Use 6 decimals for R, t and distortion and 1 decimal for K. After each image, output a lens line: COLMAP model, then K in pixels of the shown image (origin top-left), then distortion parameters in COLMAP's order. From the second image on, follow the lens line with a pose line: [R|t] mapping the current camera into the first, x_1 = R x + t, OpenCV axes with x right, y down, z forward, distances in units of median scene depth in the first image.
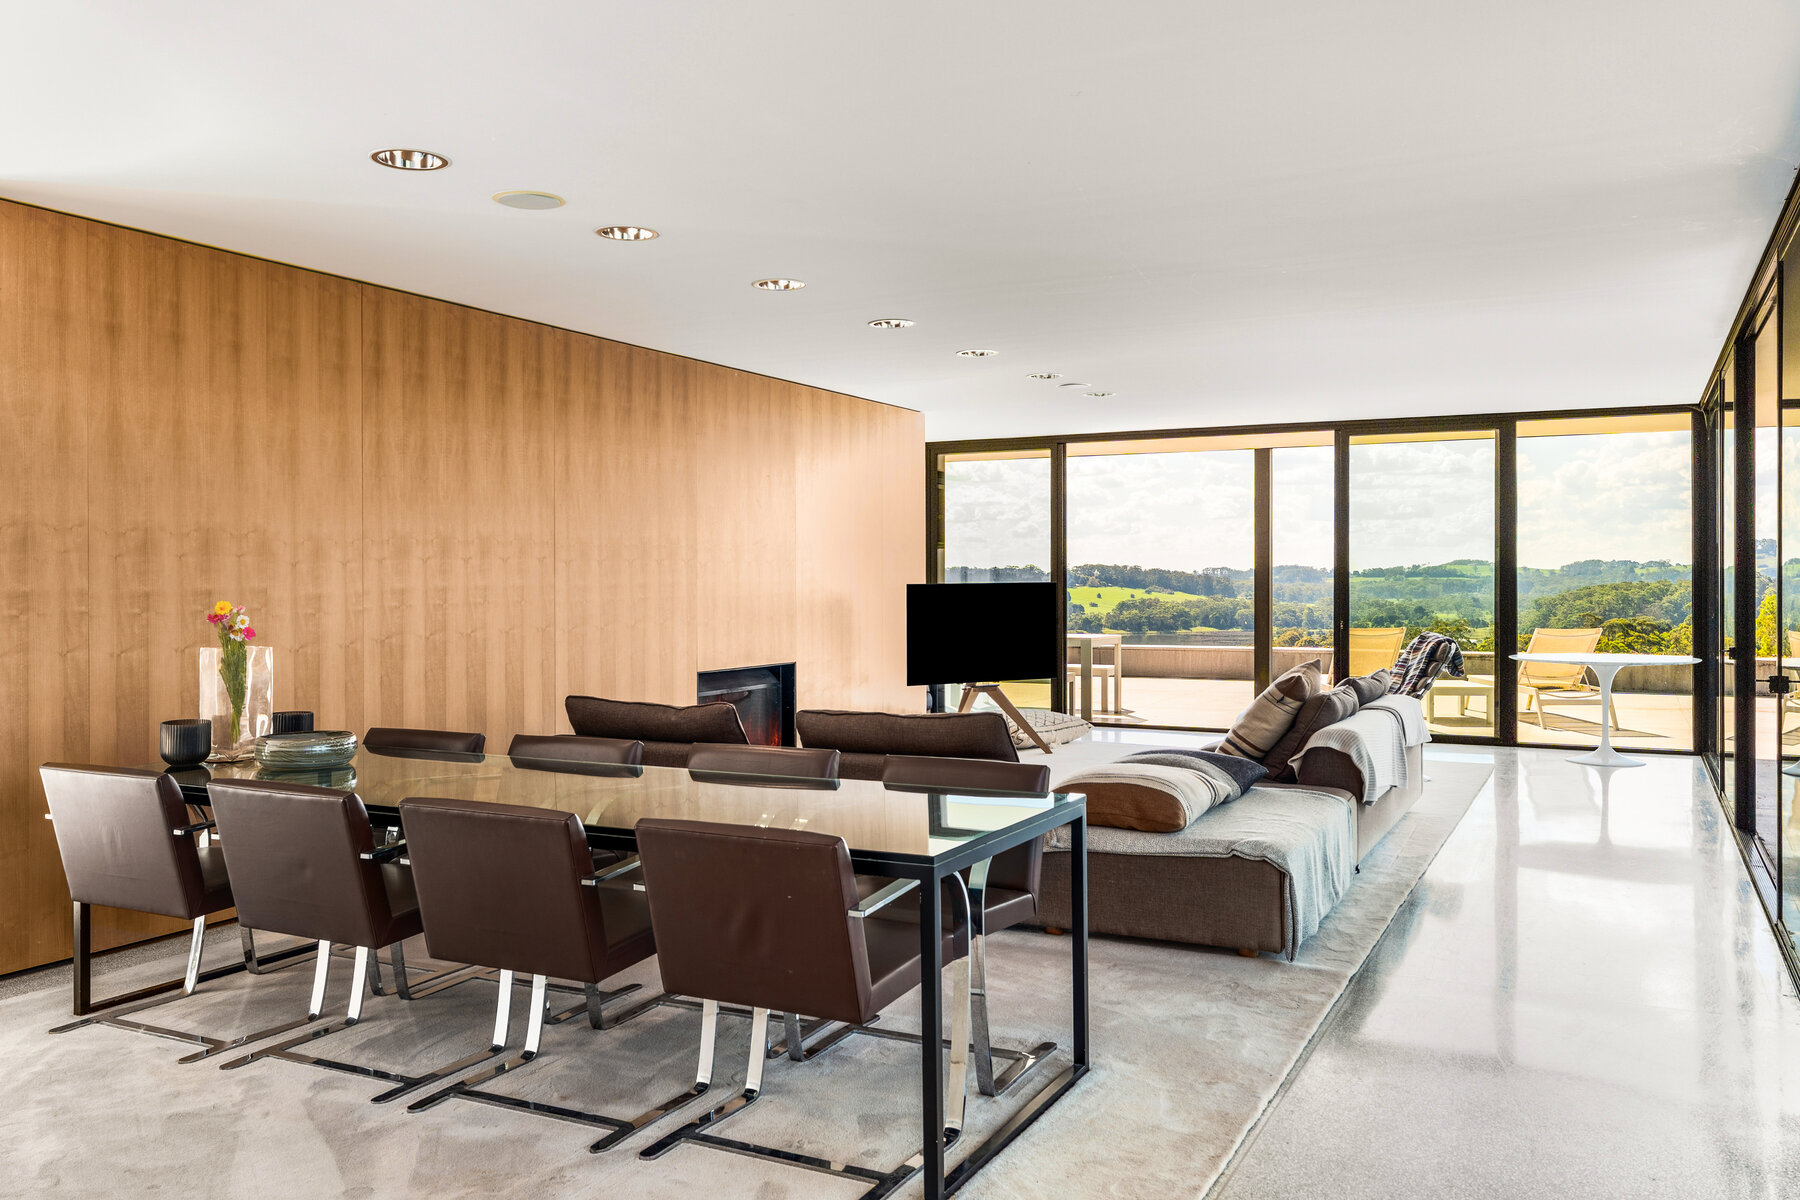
lens RADIAL K [[1443.7, 0, 900.1], [0, 1443.7, 591.5], [0, 0, 1]] dist [-0.011300, 0.000662]
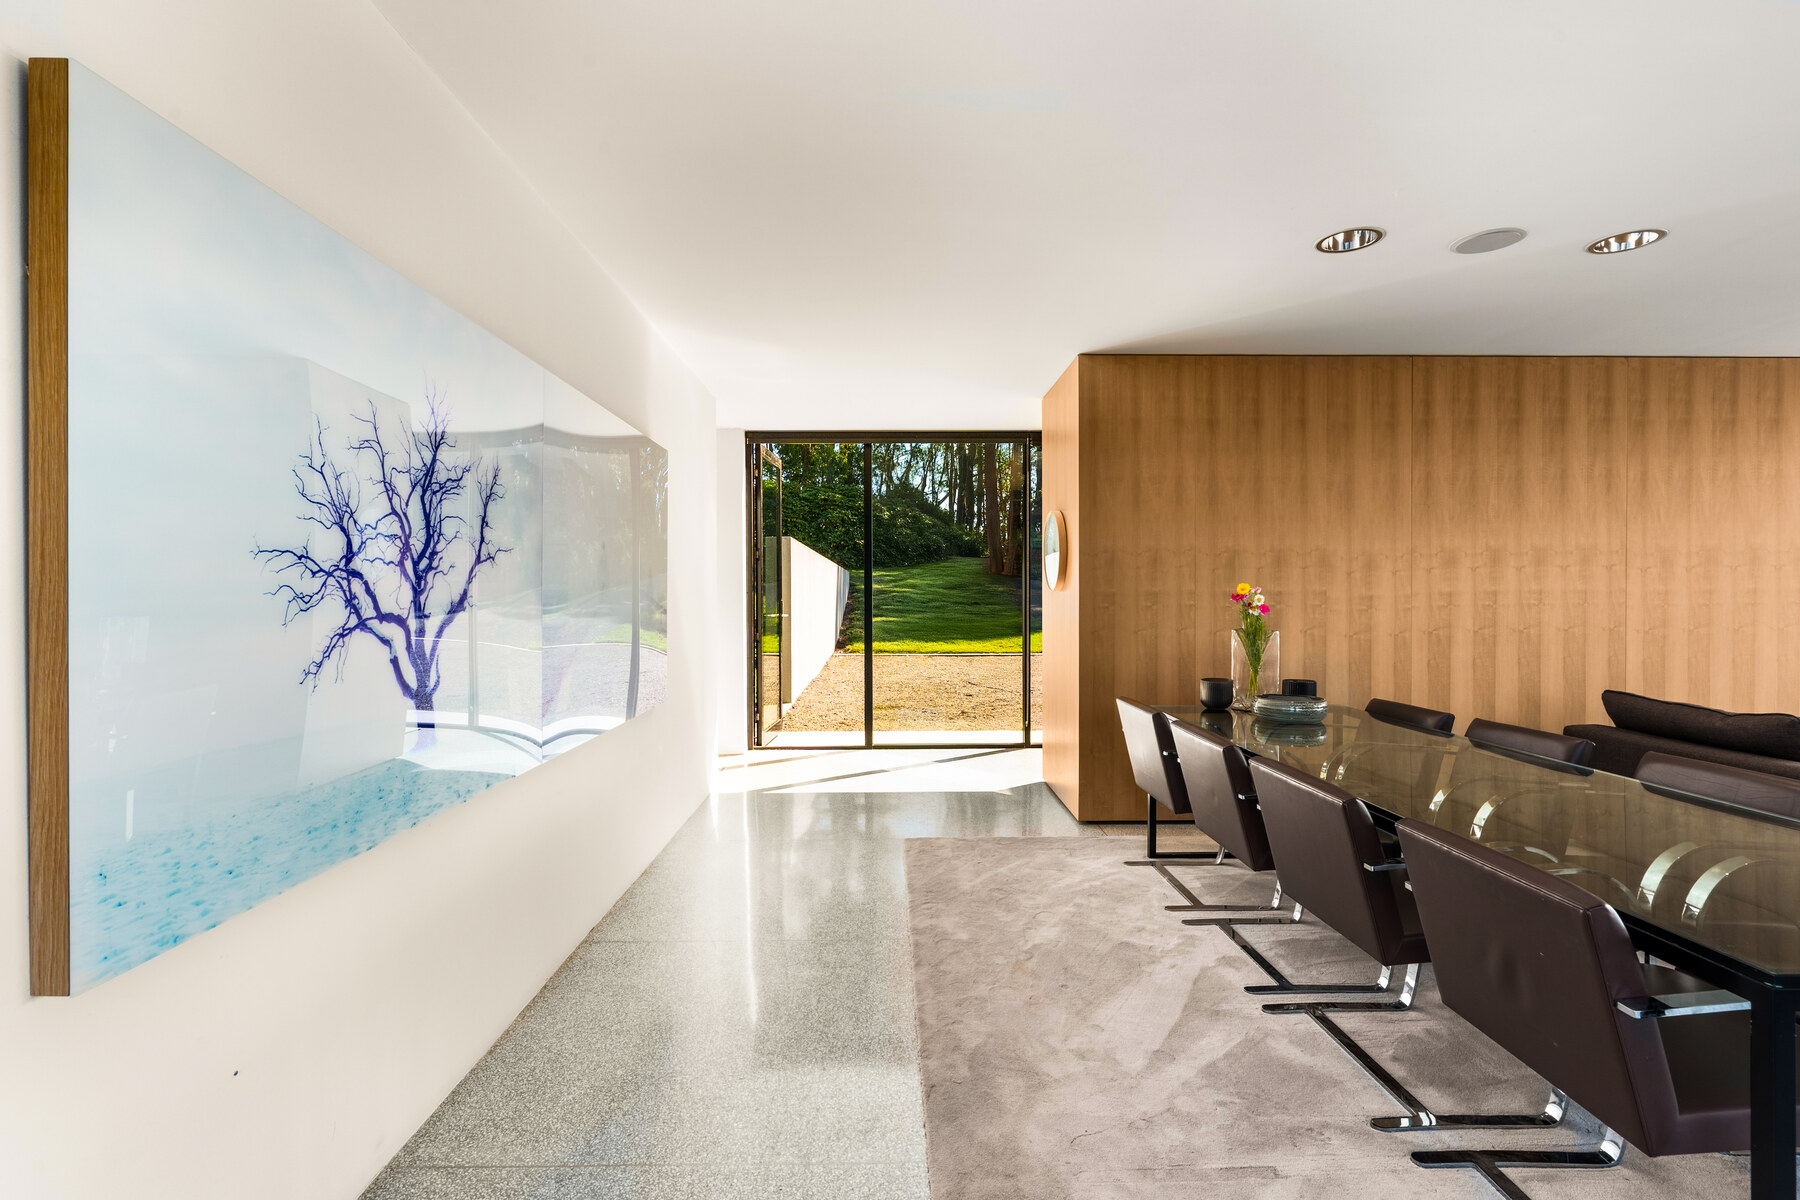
lens RADIAL K [[851.9, 0, 898.1], [0, 851.9, 605.5], [0, 0, 1]] dist [-0.003438, -0.000001]
pose [[0.462889, 0.017194, -0.886249, 0.110082], [-0.008601, 0.999852, 0.014906, 0.003769], [0.886374, 0.000723, 0.462969, 0.268686]]
